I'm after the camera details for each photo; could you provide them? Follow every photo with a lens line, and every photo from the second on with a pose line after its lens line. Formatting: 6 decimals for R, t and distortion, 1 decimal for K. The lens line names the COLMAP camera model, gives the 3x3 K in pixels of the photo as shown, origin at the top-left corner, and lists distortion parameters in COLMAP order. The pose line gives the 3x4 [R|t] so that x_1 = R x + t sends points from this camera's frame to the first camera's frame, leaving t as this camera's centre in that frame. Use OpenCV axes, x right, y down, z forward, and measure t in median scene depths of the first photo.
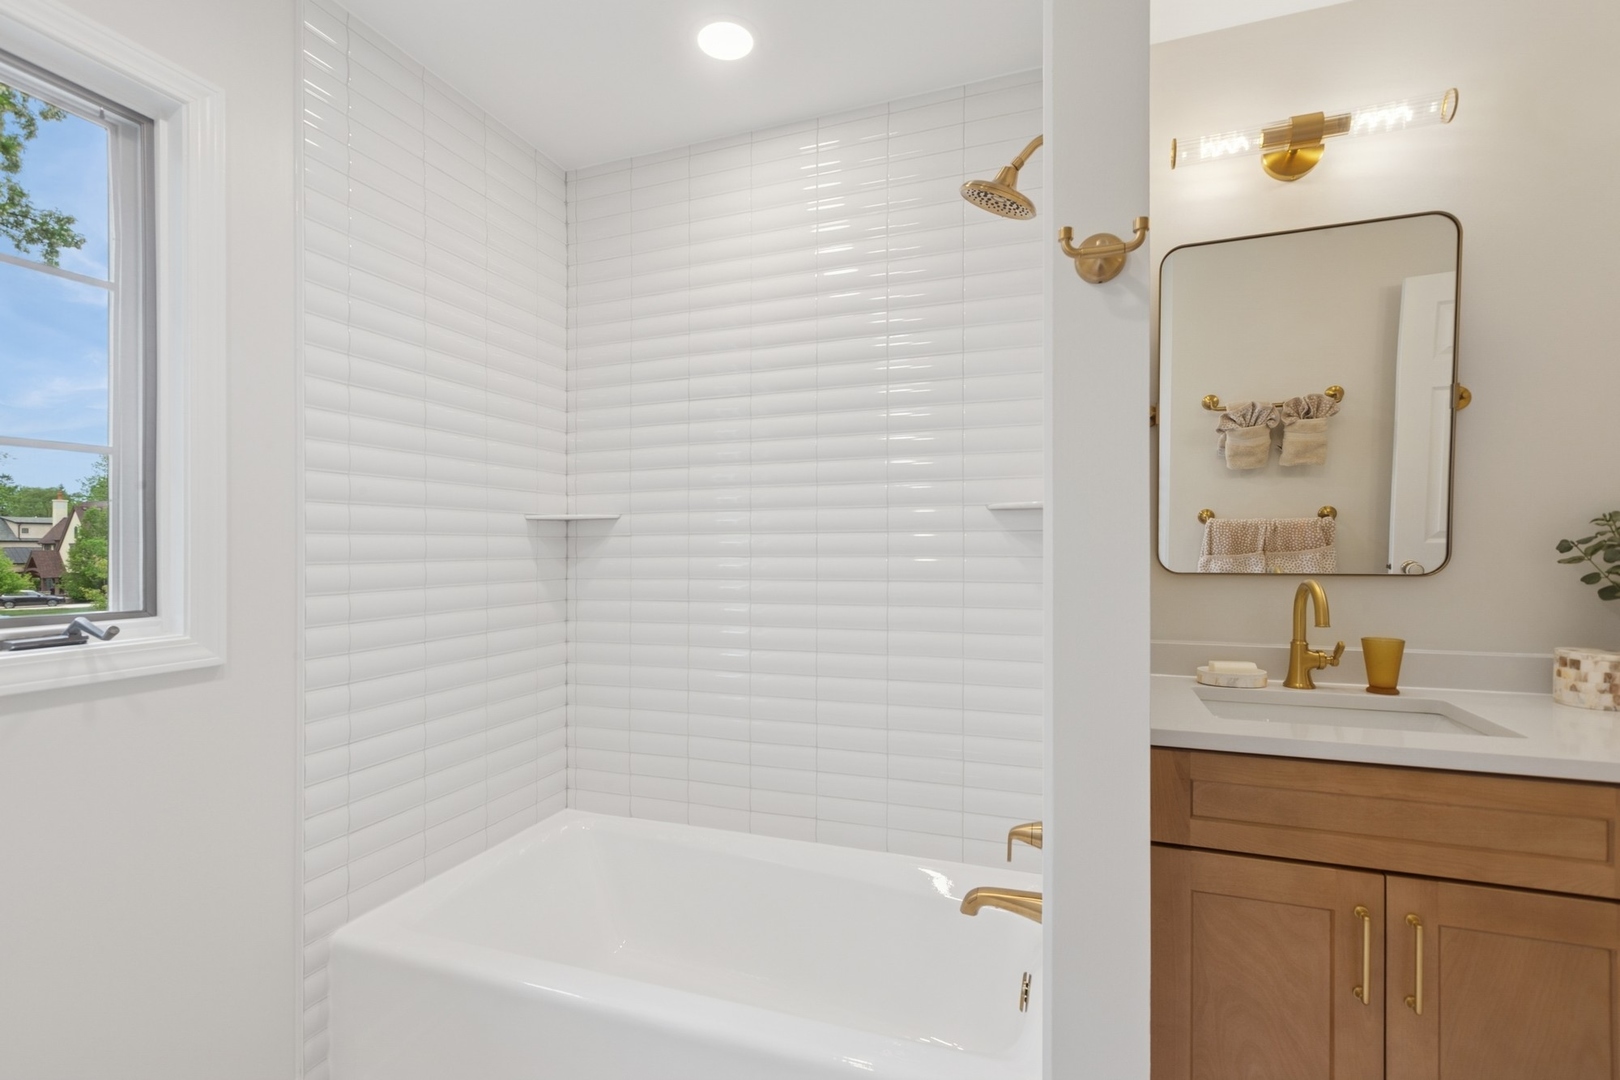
lens RADIAL K [[729.6, 0, 812.8], [0, 729.6, 555.5], [0, 0, 1]] dist [0.007152, 0.000130]
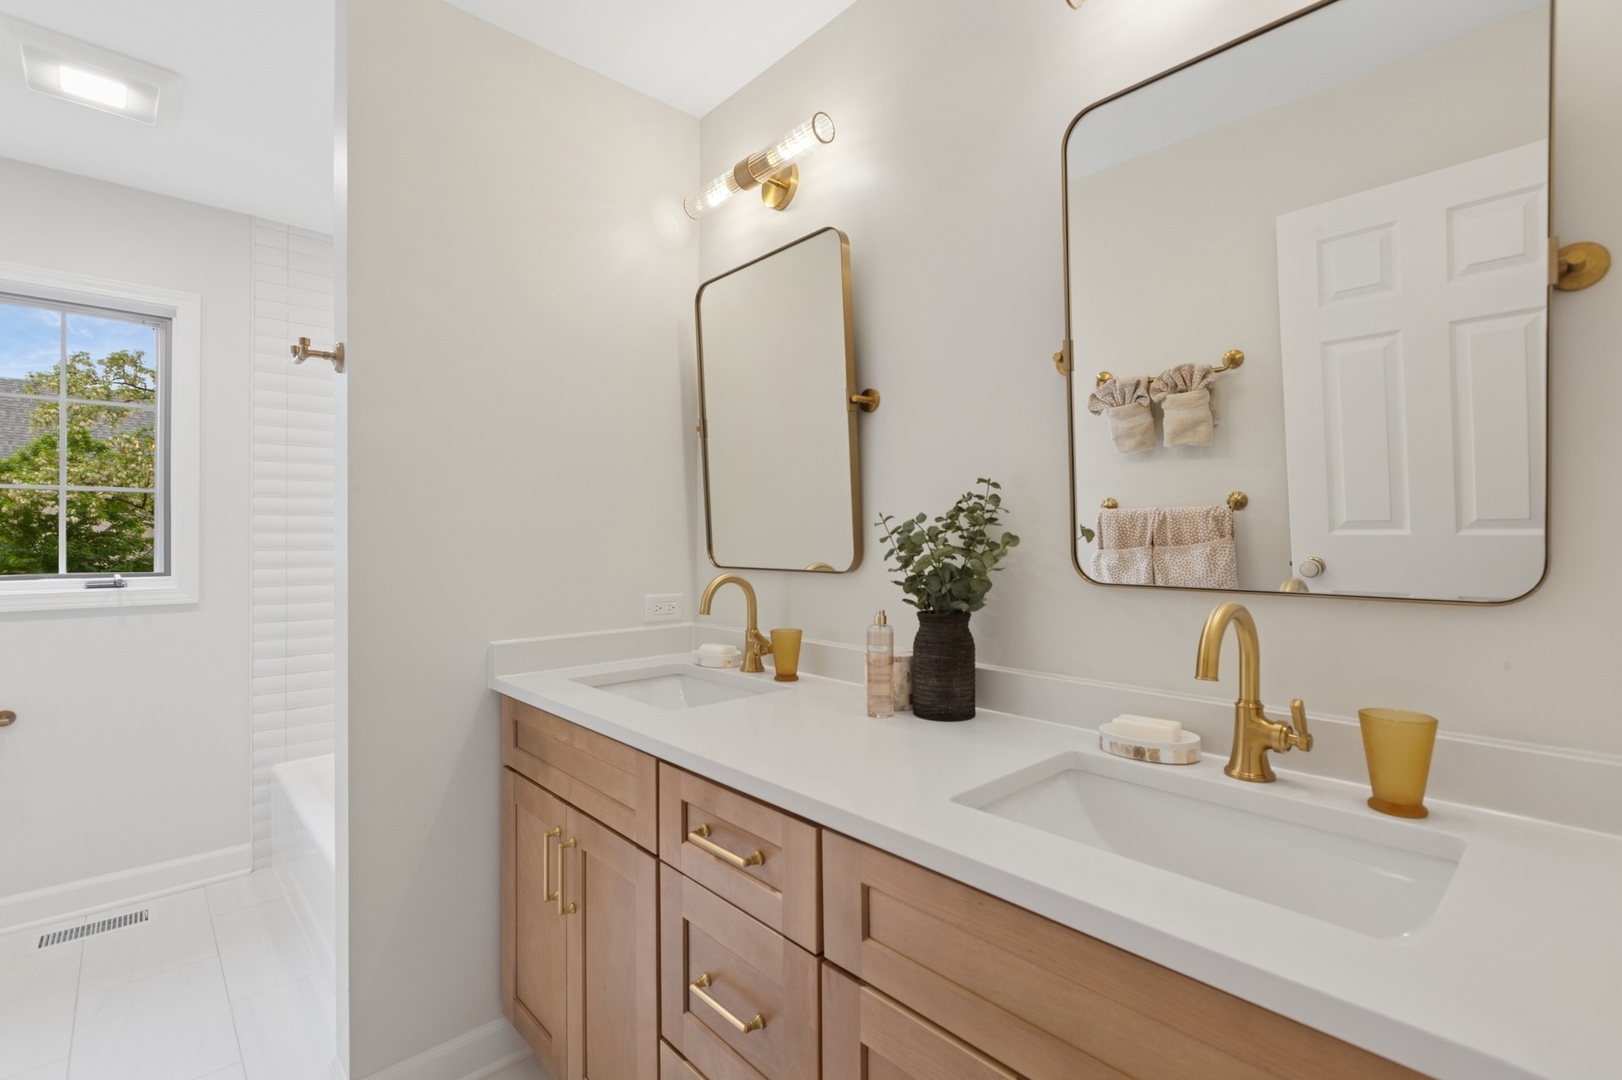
lens RADIAL K [[726.1, 0, 811.0], [0, 726.1, 540.0], [0, 0, 1]] dist [-0.012421, 0.000044]
pose [[0.890154, 0.001319, -0.455657, 0.666331], [-0.005514, 0.999954, -0.007877, -0.003038], [0.455626, 0.009525, 0.890120, 0.037686]]
